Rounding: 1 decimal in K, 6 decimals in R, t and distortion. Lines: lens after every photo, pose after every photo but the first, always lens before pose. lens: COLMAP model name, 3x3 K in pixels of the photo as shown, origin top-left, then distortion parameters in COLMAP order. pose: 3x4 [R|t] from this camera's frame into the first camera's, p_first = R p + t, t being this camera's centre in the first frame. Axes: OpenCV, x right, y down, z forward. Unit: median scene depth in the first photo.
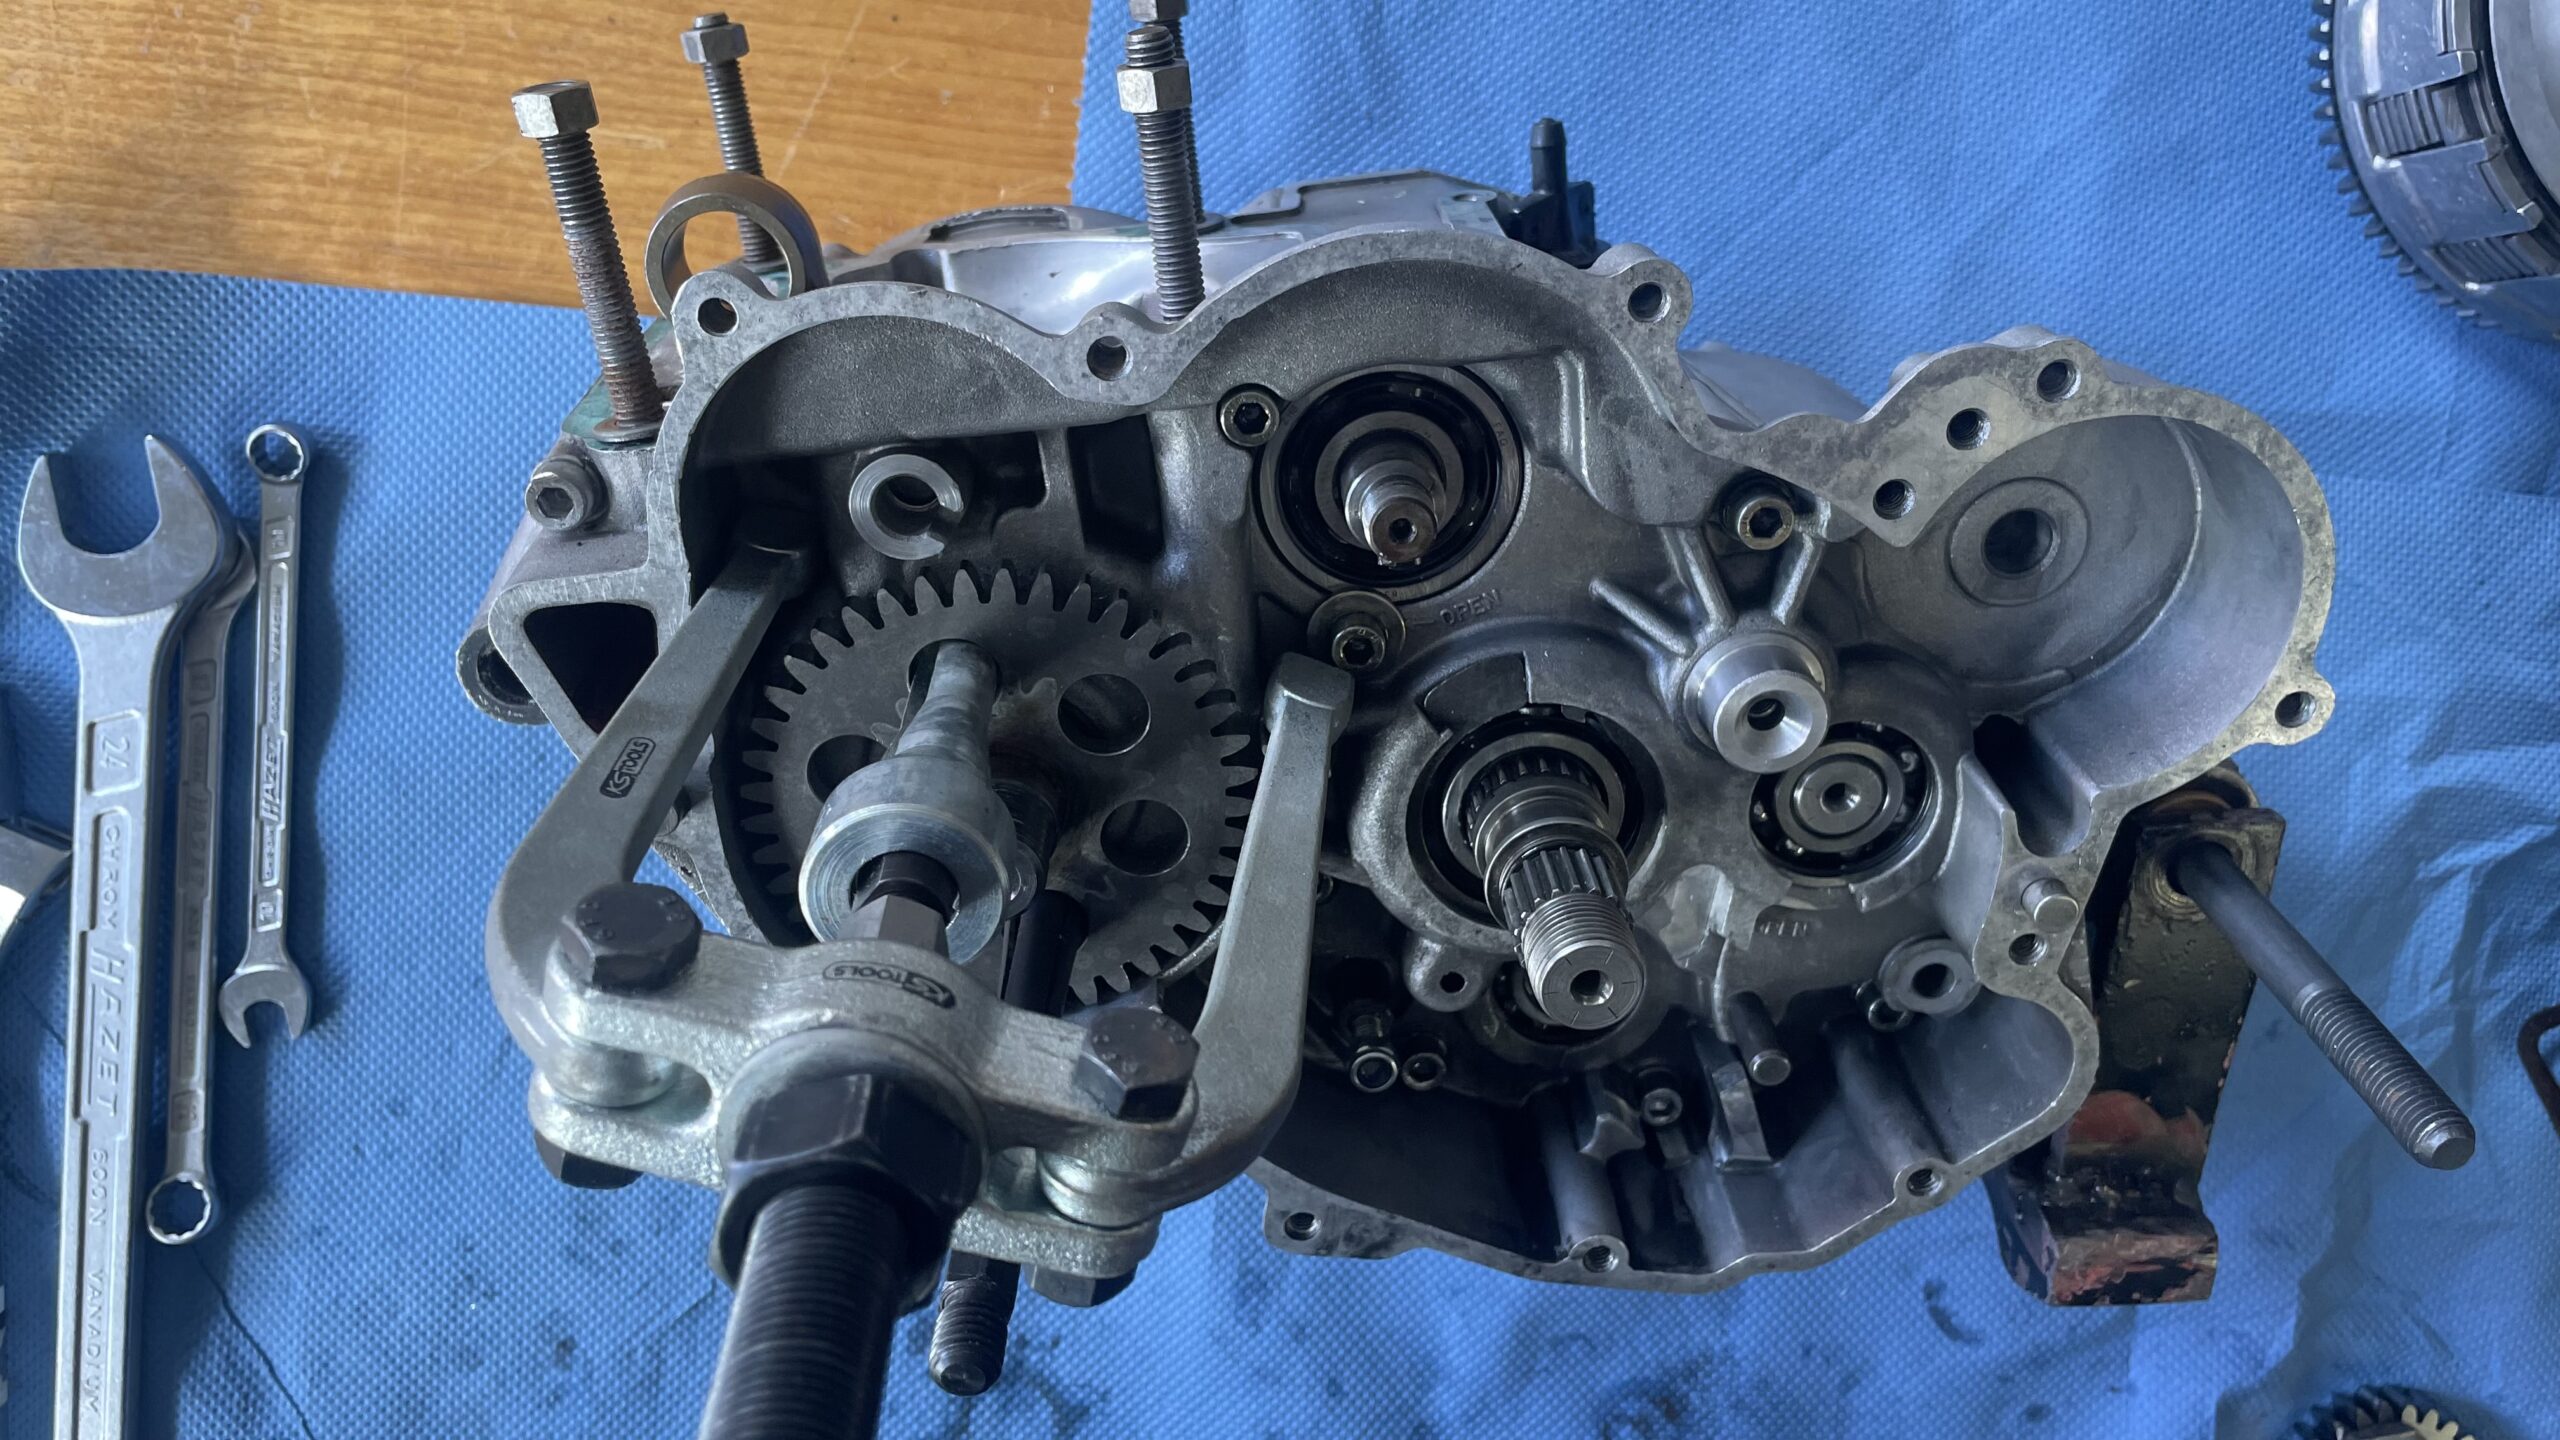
lens RADIAL K [[1986.0, 0, 1294.3], [0, 1986.0, 691.5], [0, 0, 1]] dist [0.074691, -0.118991]
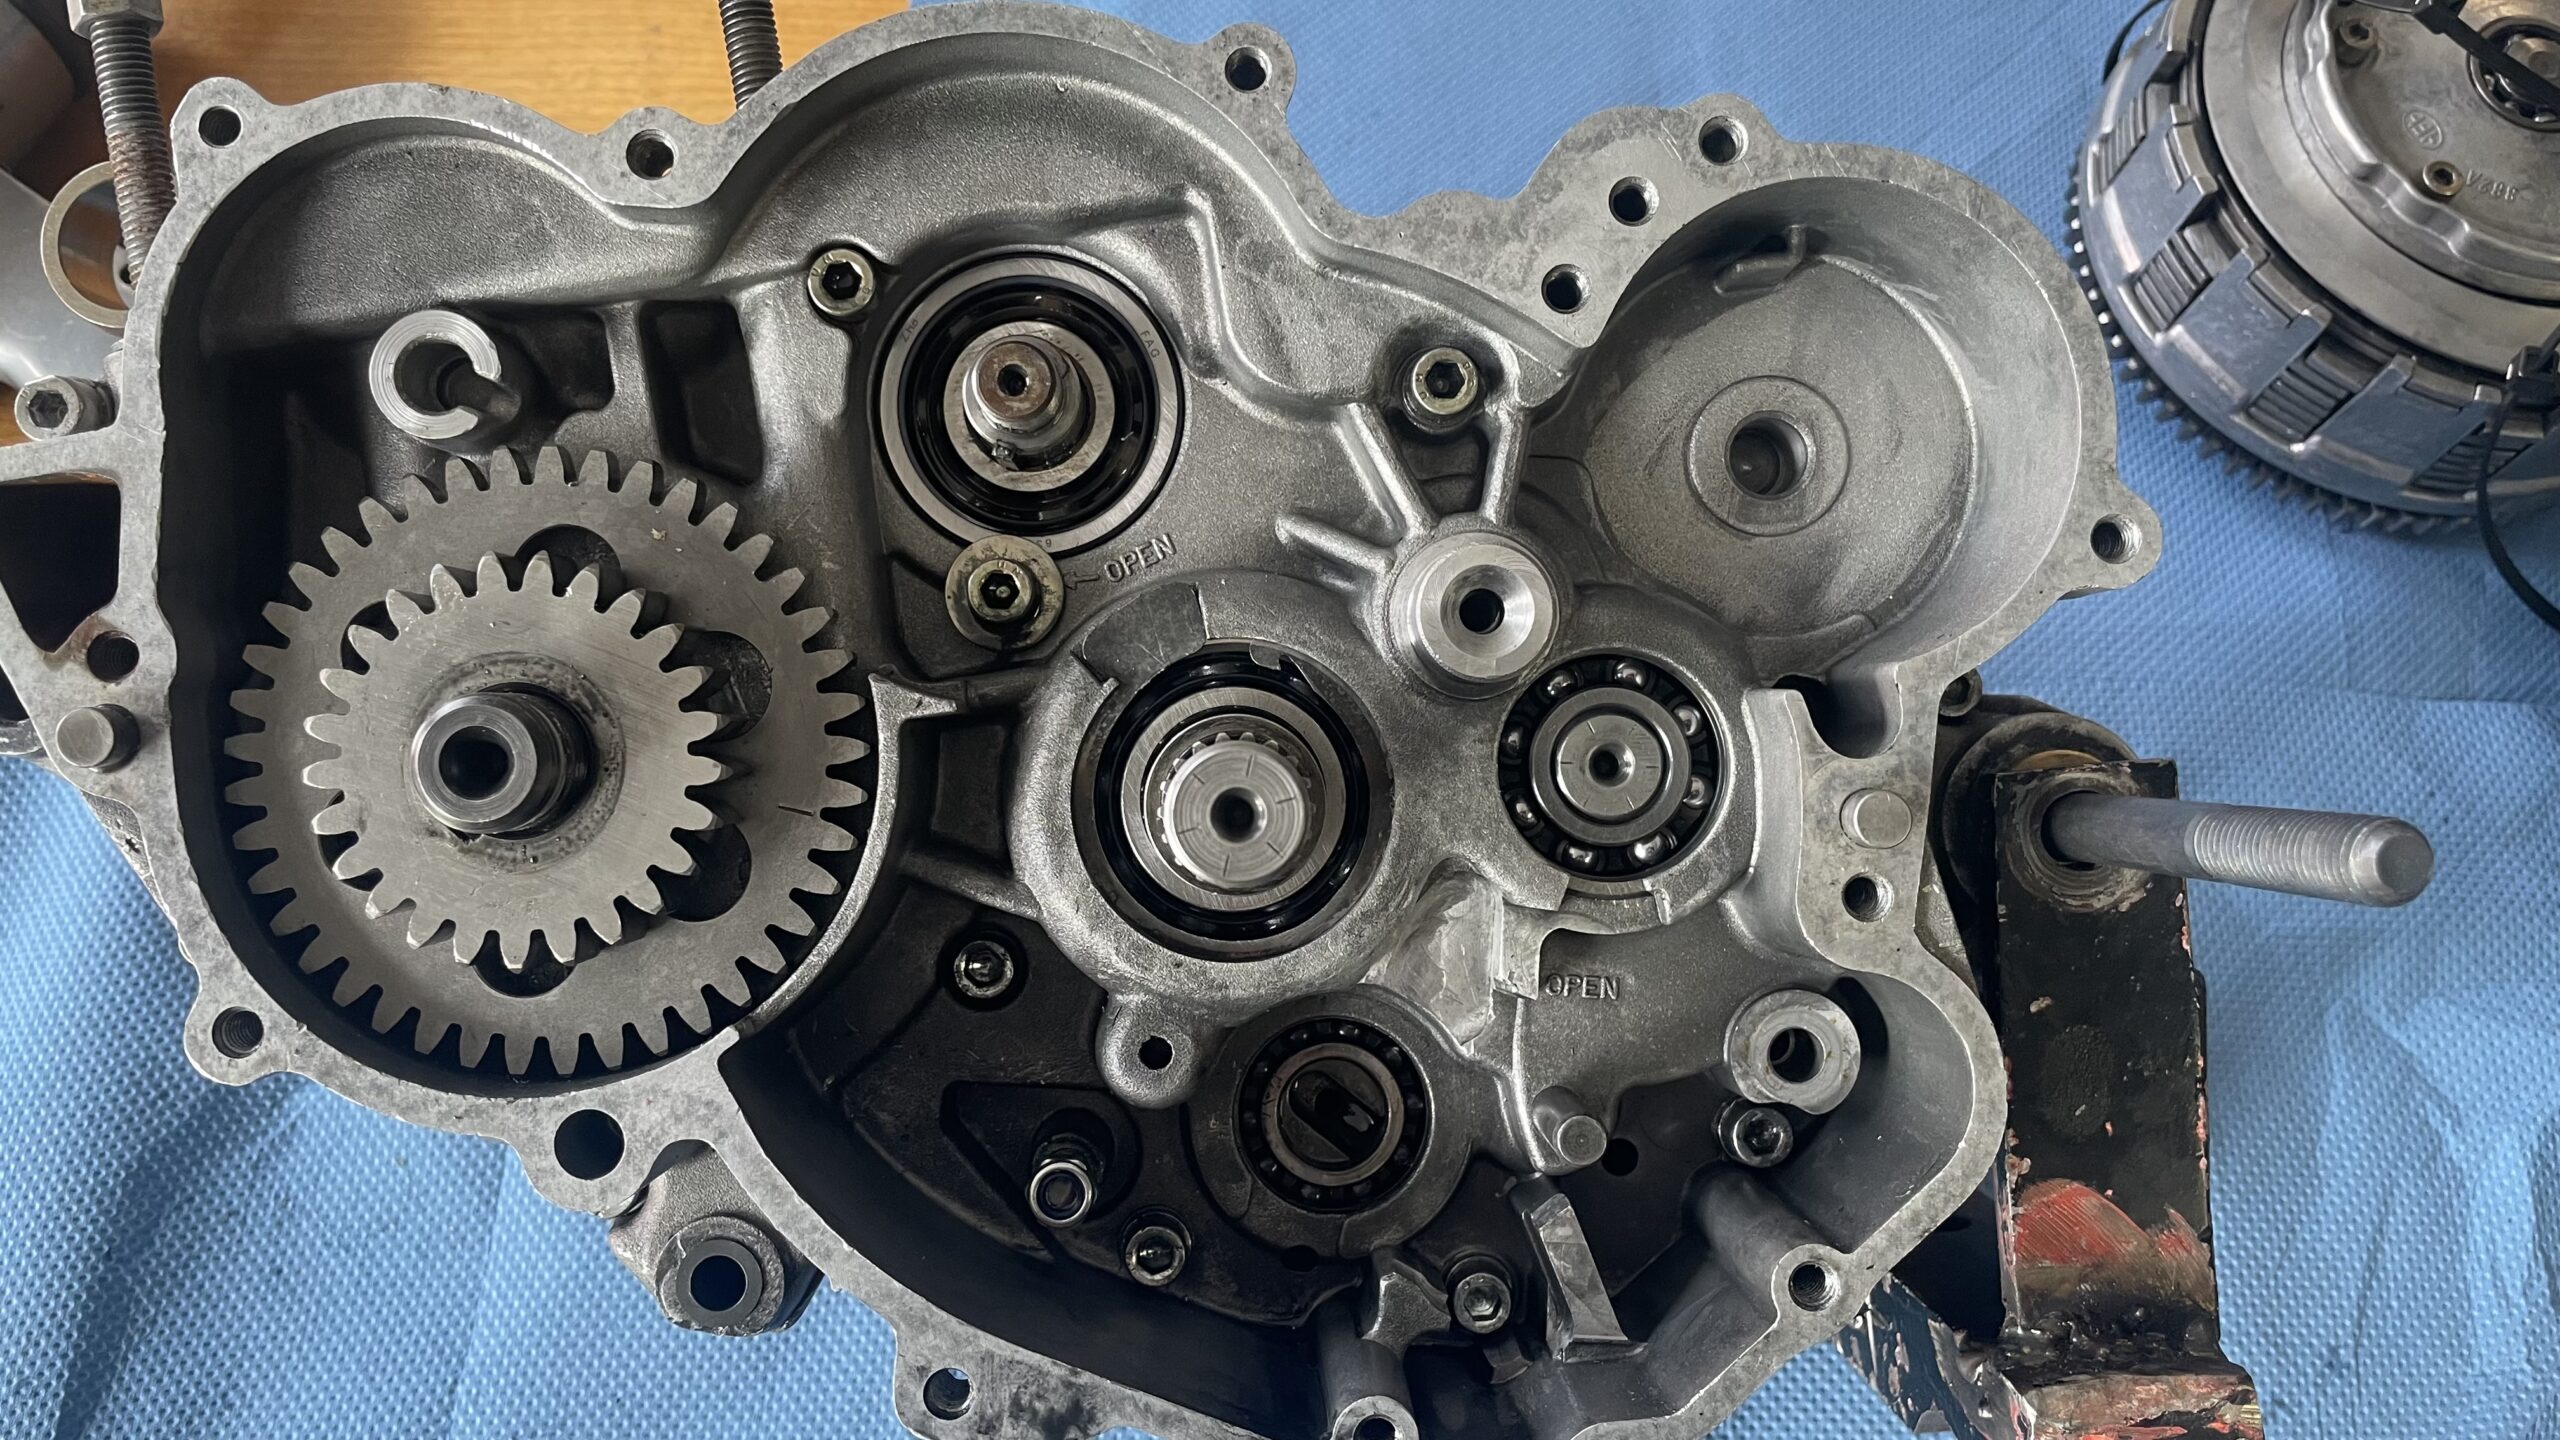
lens RADIAL K [[1989.9, 0, 1277.4], [0, 1989.9, 688.0], [0, 0, 1]] dist [0.076912, -0.132608]
pose [[0.997580, -0.066197, -0.021259, 0.162619], [0.049163, 0.887825, -0.457548, 0.401743], [0.049162, 0.455395, 0.888931, 0.268170]]
